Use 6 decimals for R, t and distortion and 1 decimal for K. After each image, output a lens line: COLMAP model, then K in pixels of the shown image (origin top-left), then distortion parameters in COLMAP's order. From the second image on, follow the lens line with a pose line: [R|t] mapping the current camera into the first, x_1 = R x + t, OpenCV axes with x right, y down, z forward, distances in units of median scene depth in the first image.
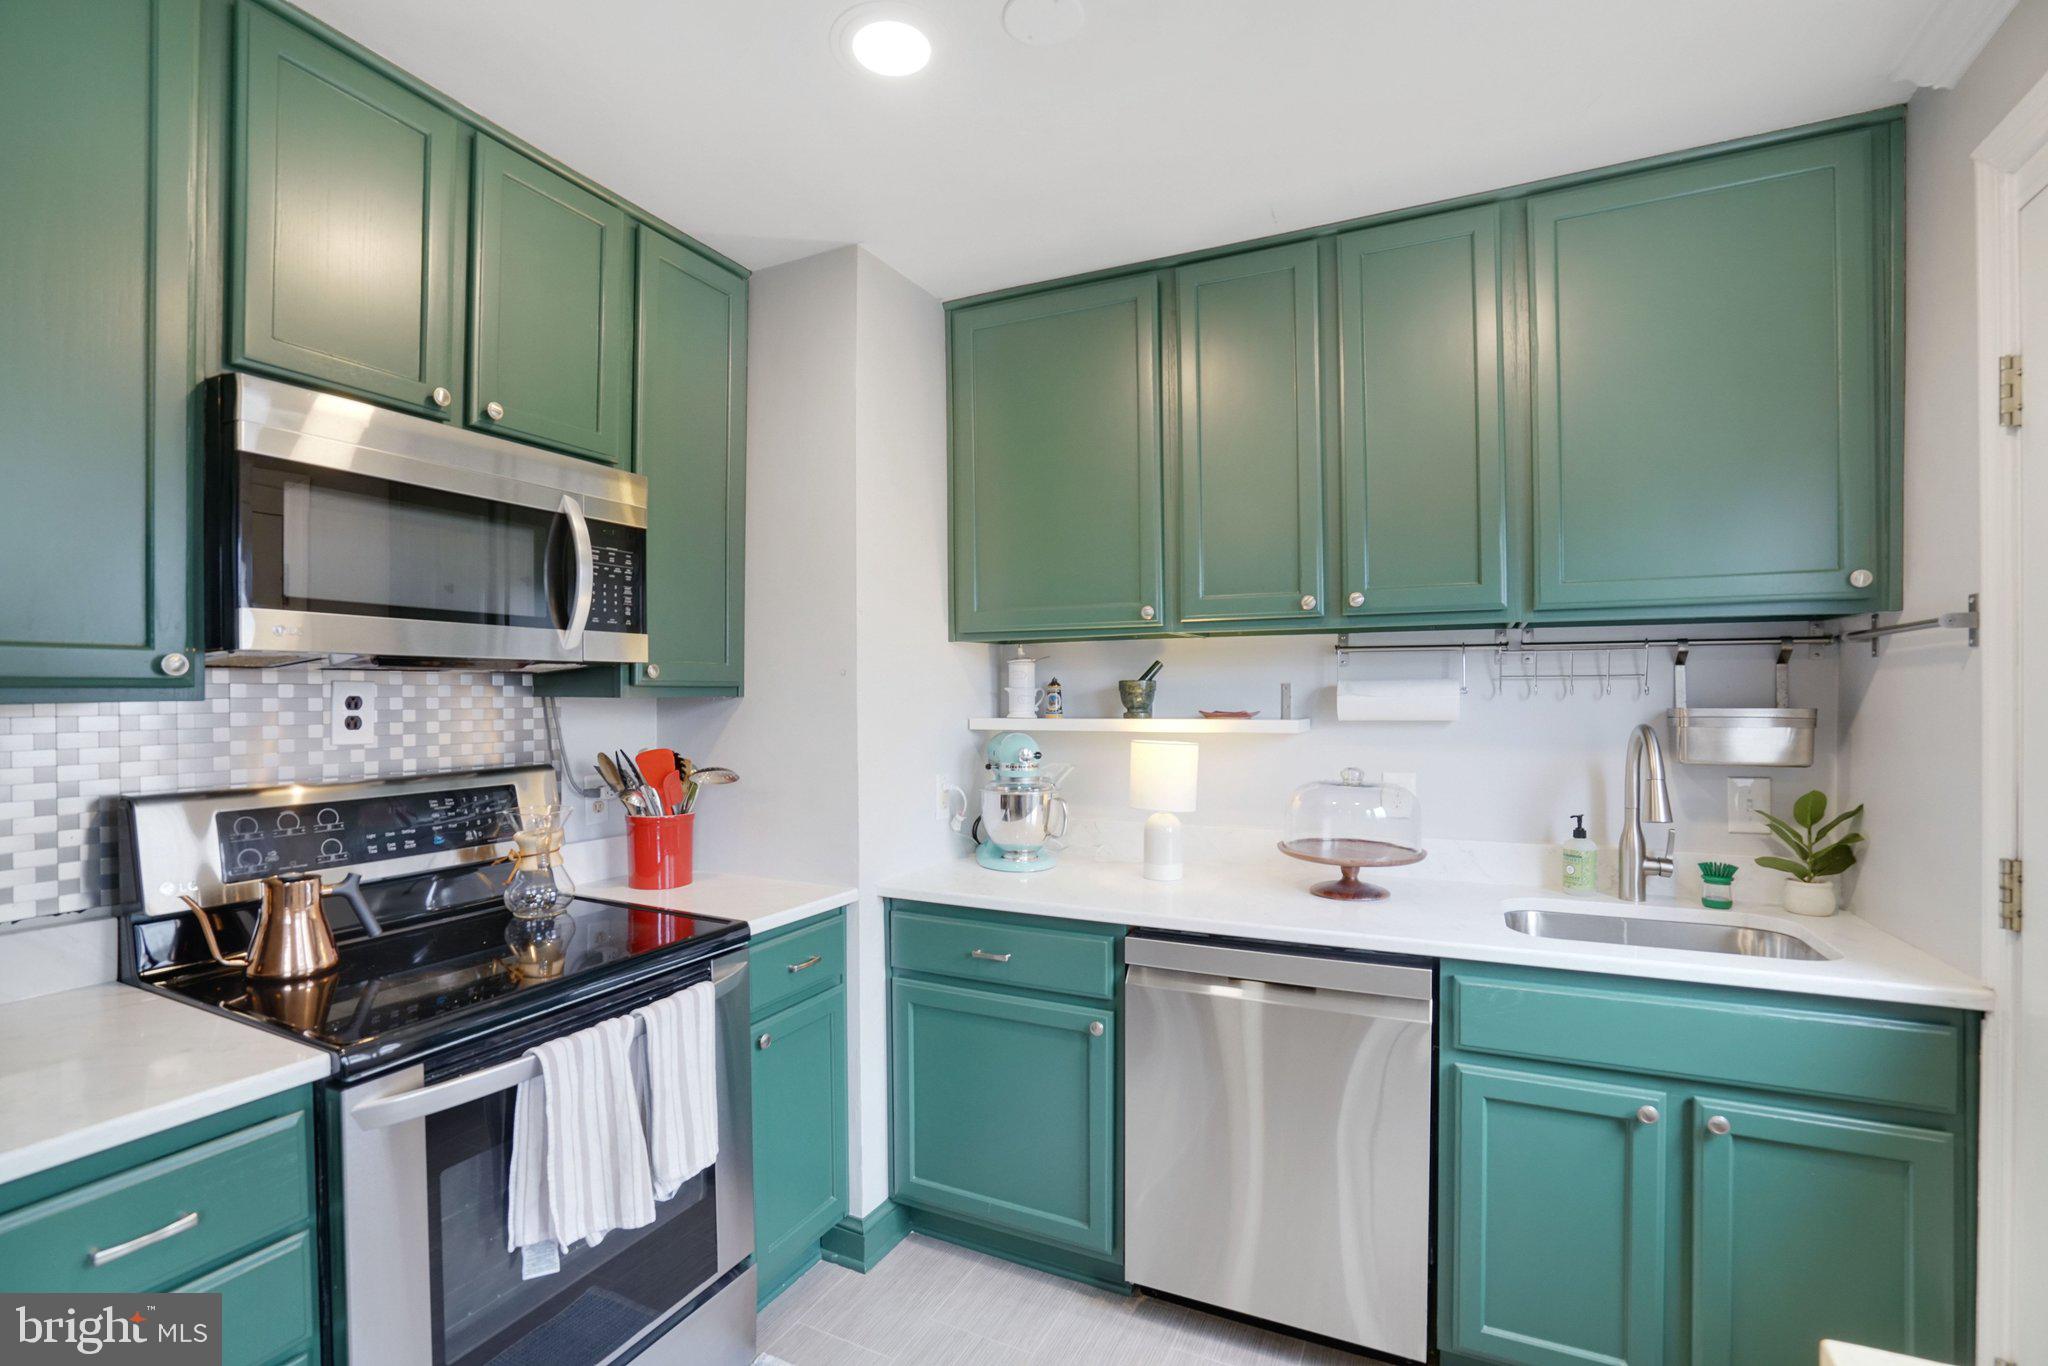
lens RADIAL K [[941.8, 0, 1002.4], [0, 941.8, 697.2], [0, 0, 1]] dist [-0.050543, 0.017995]
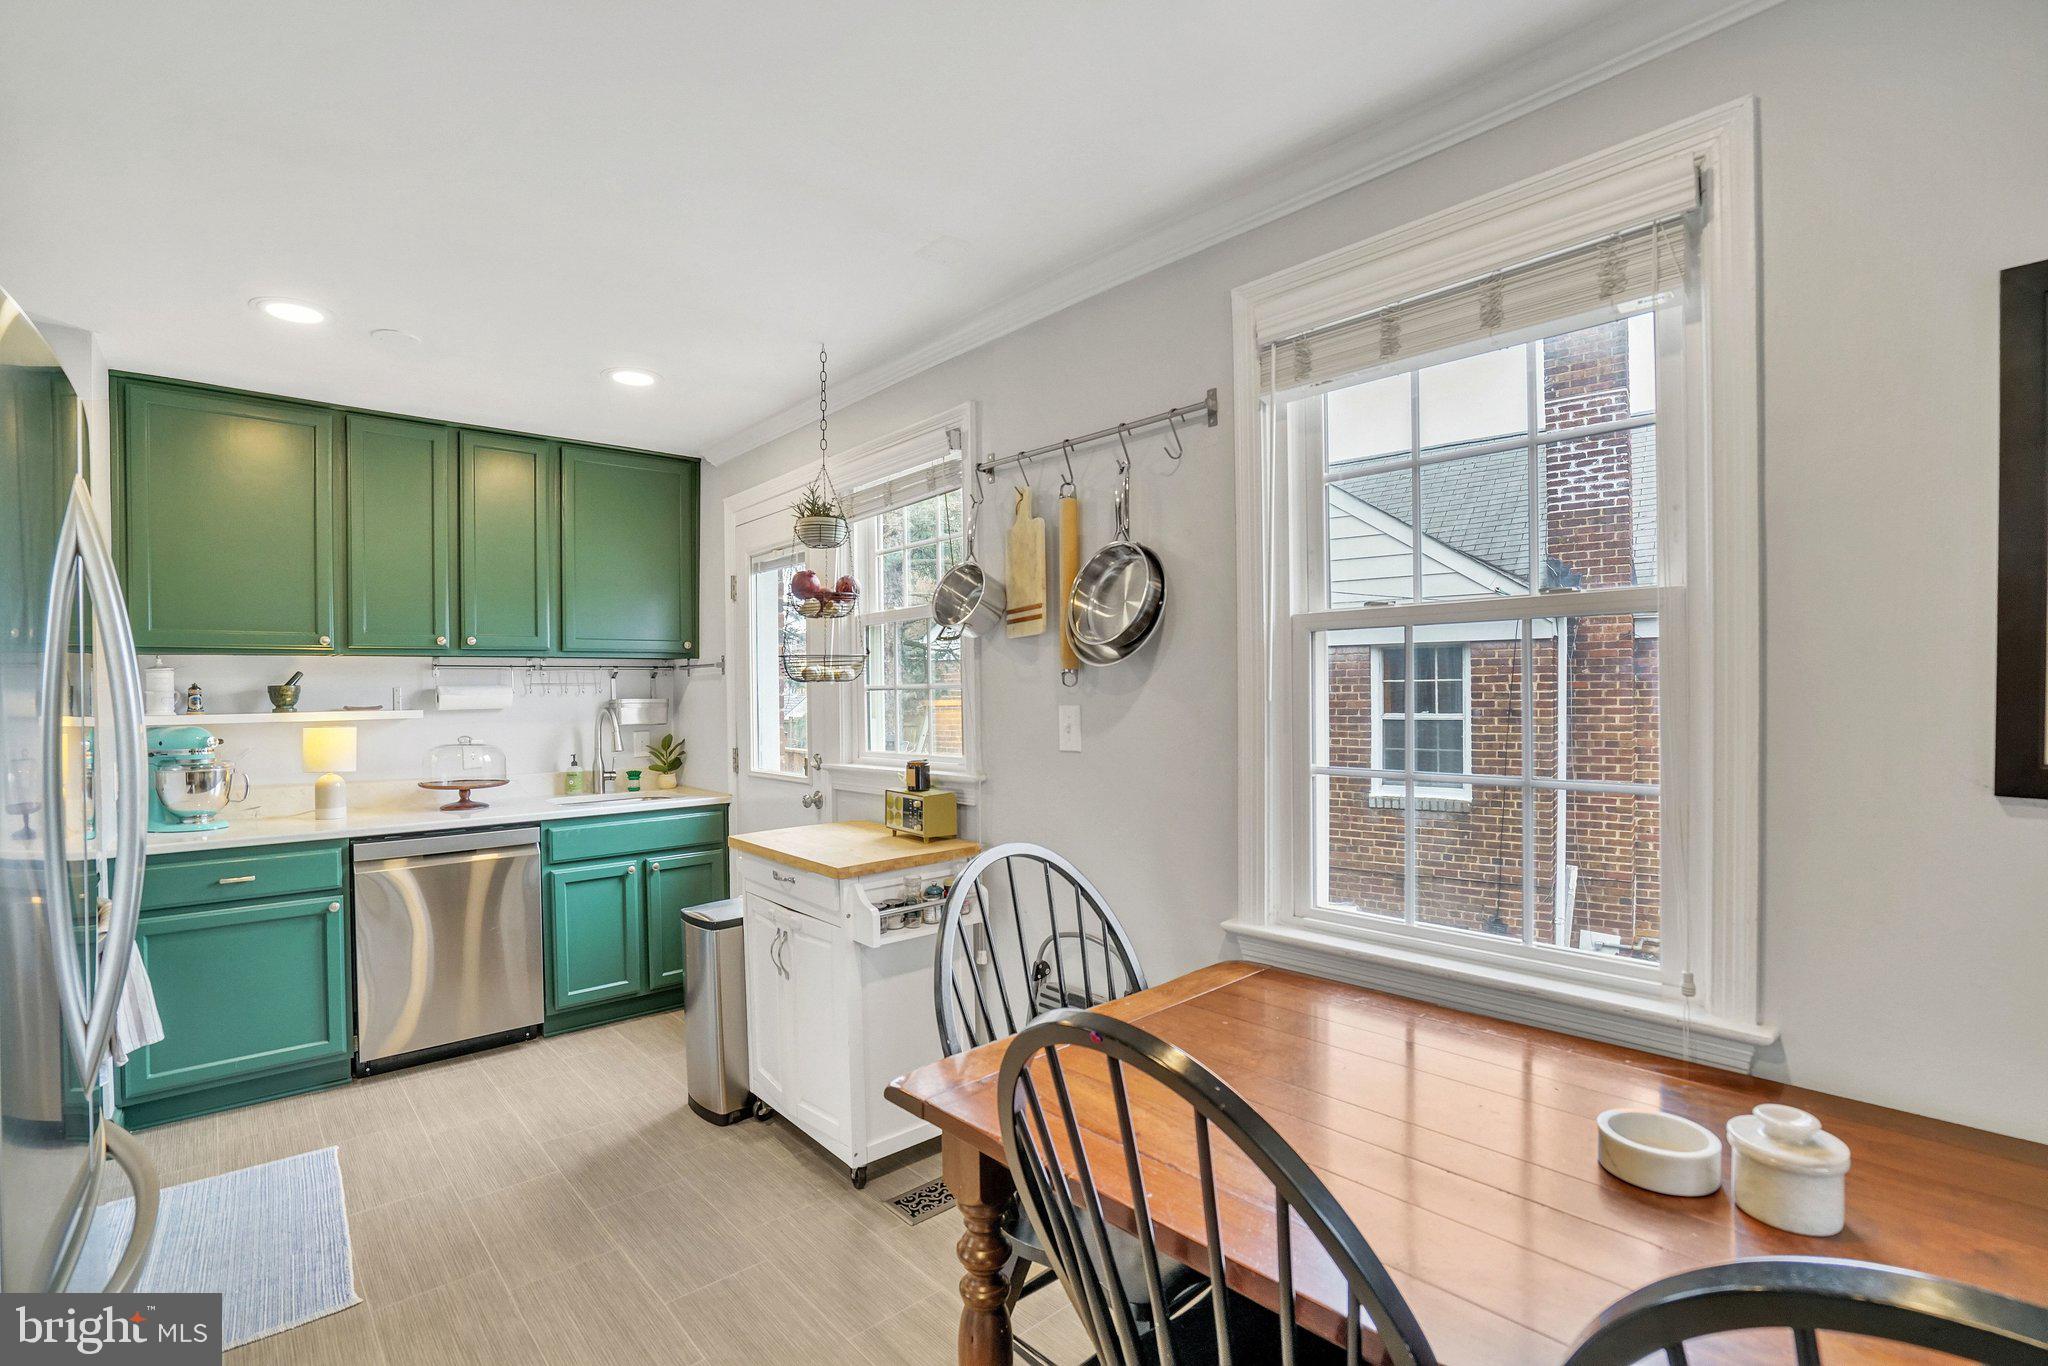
lens RADIAL K [[941.8, 0, 1002.3], [0, 941.8, 699.1], [0, 0, 1]] dist [-0.050543, 0.017995]
pose [[0.389042, -0.011575, 0.921147, -0.921671], [0.010005, 0.999915, 0.008339, 0.002688], [-0.921166, 0.005972, 0.389125, -0.668226]]
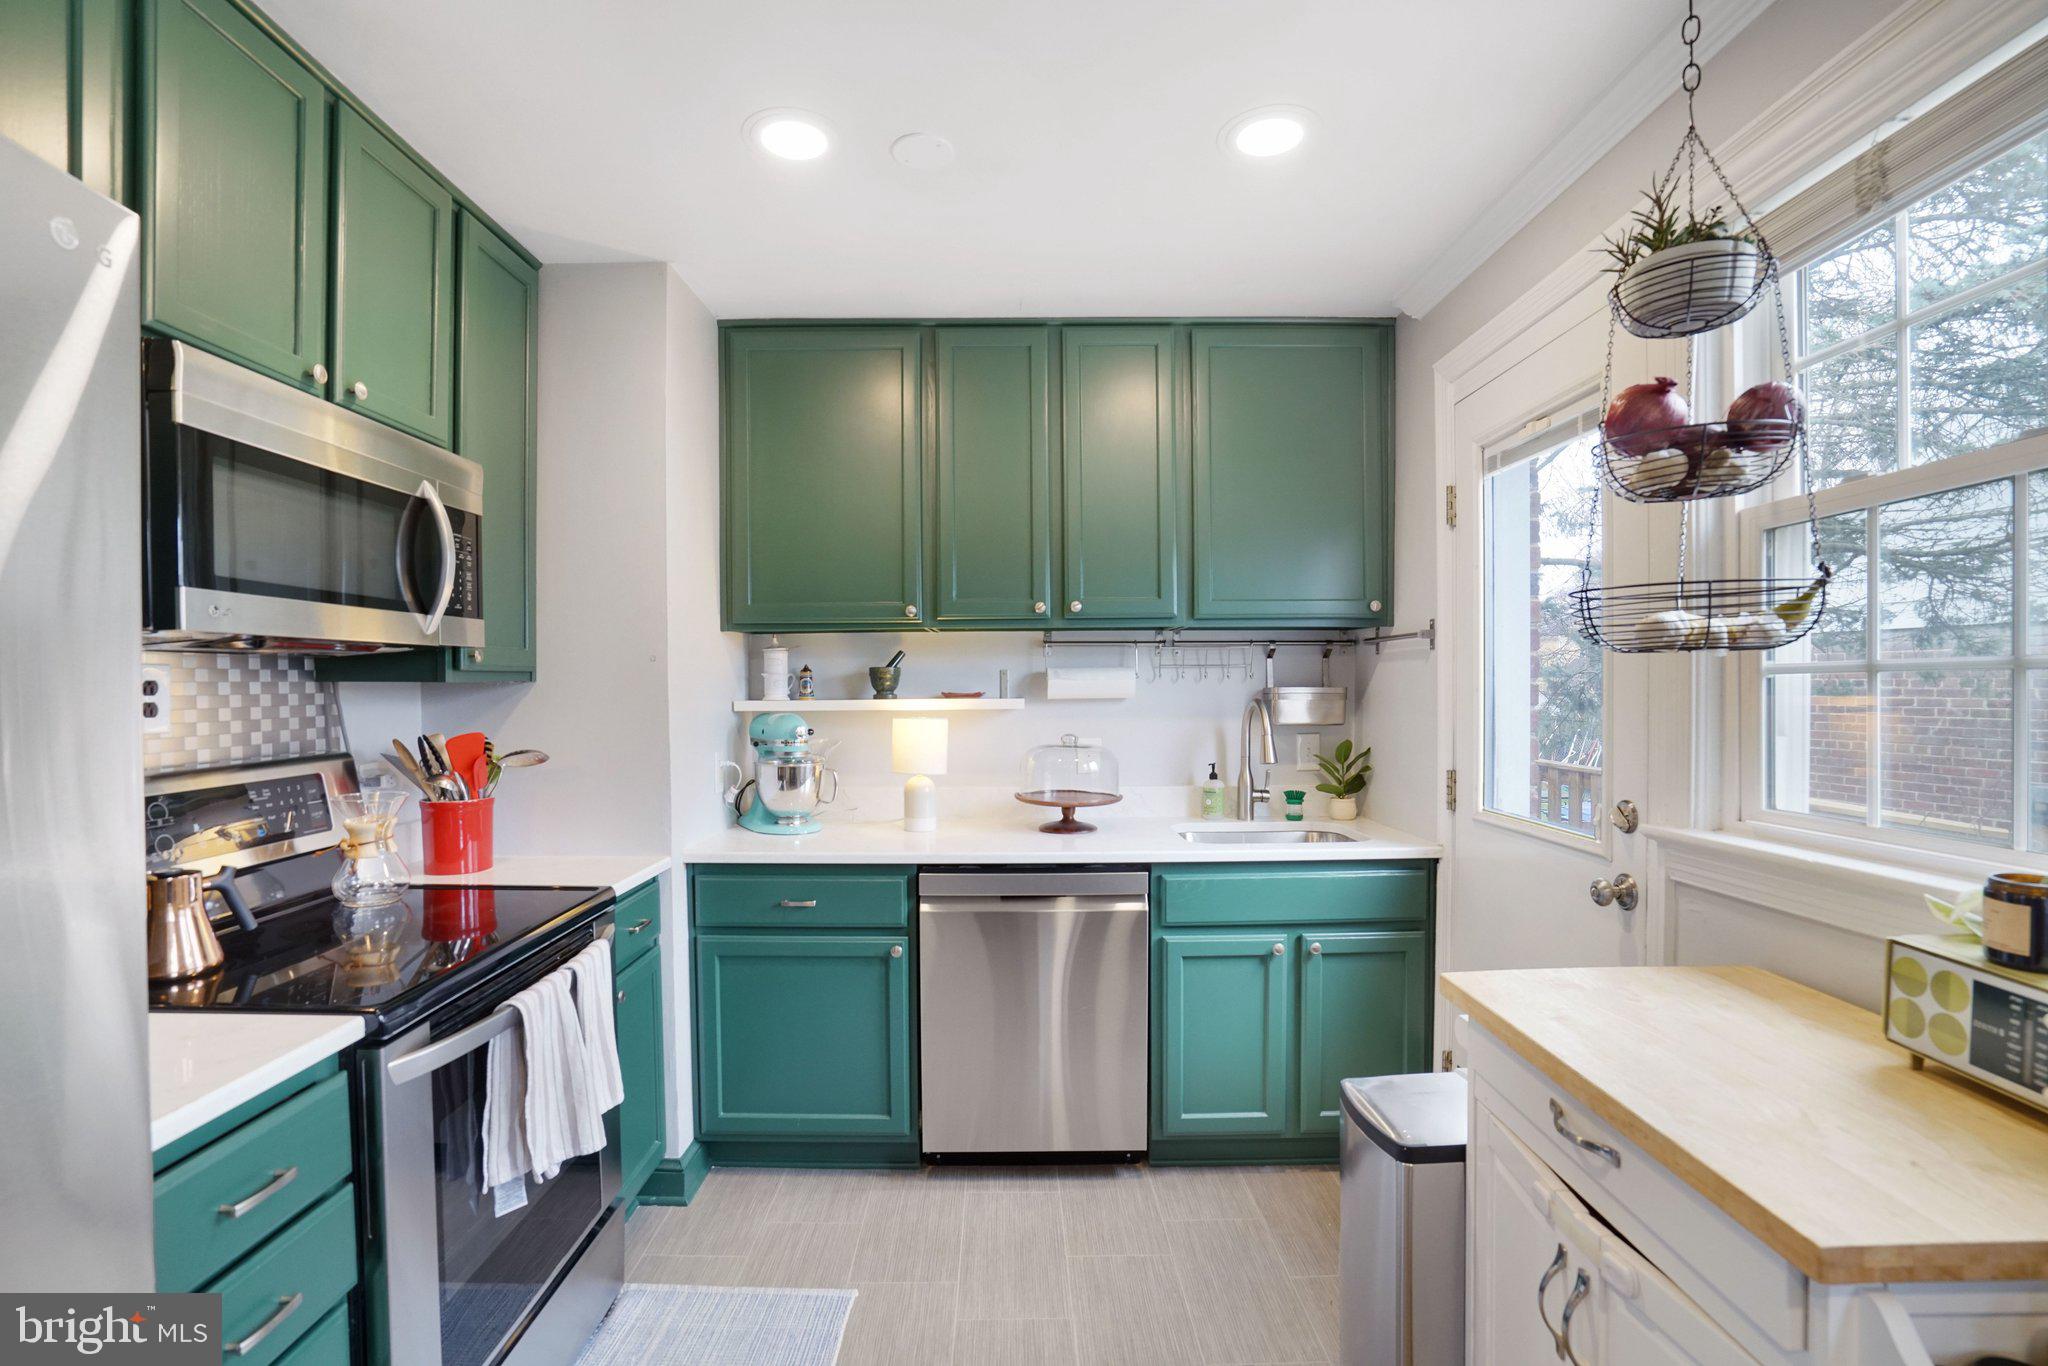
lens RADIAL K [[941.8, 0, 1009.3], [0, 941.8, 697.5], [0, 0, 1]] dist [-0.050543, 0.017995]
pose [[0.895210, -0.009430, 0.445545, -0.323507], [0.003222, 0.999887, 0.014689, 0.004607], [-0.445633, -0.011715, 0.895139, -0.165866]]
